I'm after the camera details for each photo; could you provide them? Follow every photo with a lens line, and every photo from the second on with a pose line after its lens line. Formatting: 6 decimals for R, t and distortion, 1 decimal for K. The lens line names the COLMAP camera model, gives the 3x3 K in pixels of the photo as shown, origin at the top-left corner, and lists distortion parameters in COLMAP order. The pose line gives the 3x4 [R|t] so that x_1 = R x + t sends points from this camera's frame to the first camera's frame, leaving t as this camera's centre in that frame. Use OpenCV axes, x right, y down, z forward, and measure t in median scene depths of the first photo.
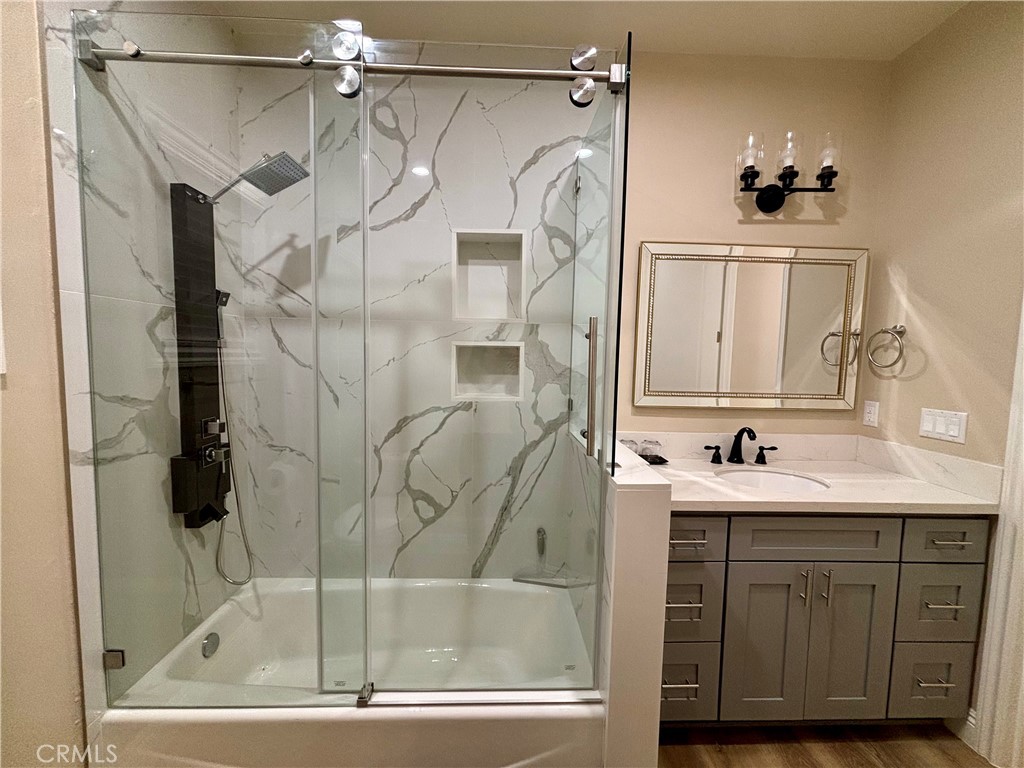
lens RADIAL K [[413.5, 0, 516.8], [0, 413.5, 386.2], [0, 0, 1]] dist [0.006345, -0.002297]
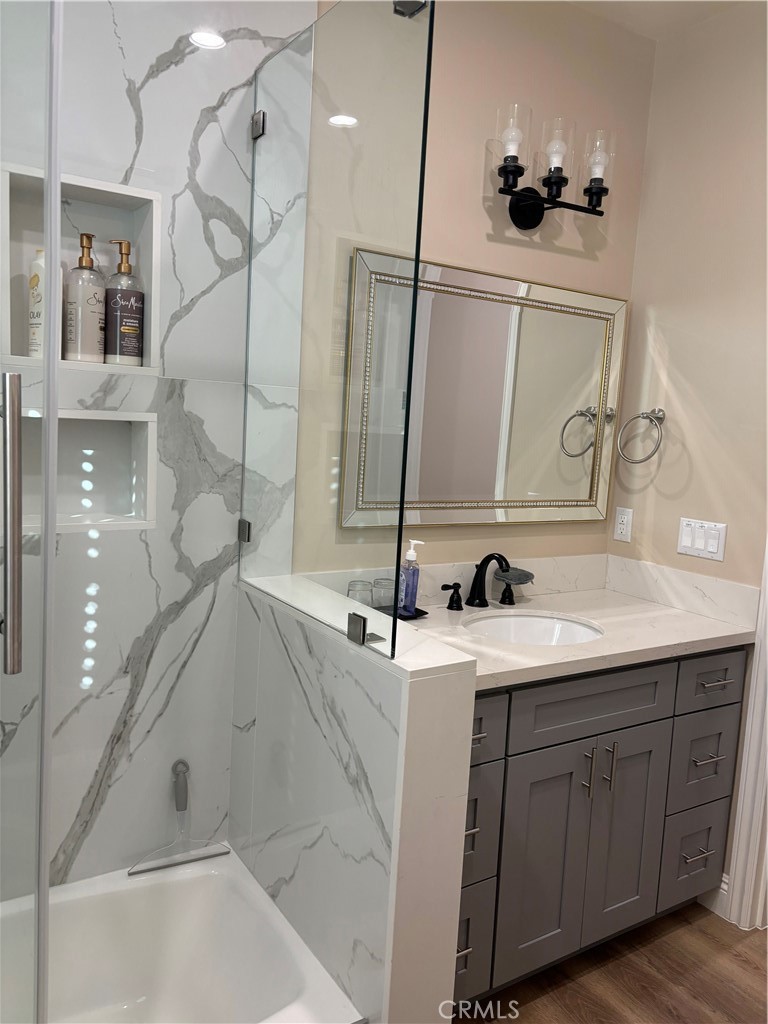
lens RADIAL K [[772.1, 0, 386.5], [0, 772.1, 506.4], [0, 0, 1]] dist [0.054979, -0.061039]
pose [[0.862251, -0.028723, 0.505667, -0.232144], [-0.001264, 0.998266, 0.058858, -0.050439], [-0.506480, -0.051389, 0.860719, 0.015733]]
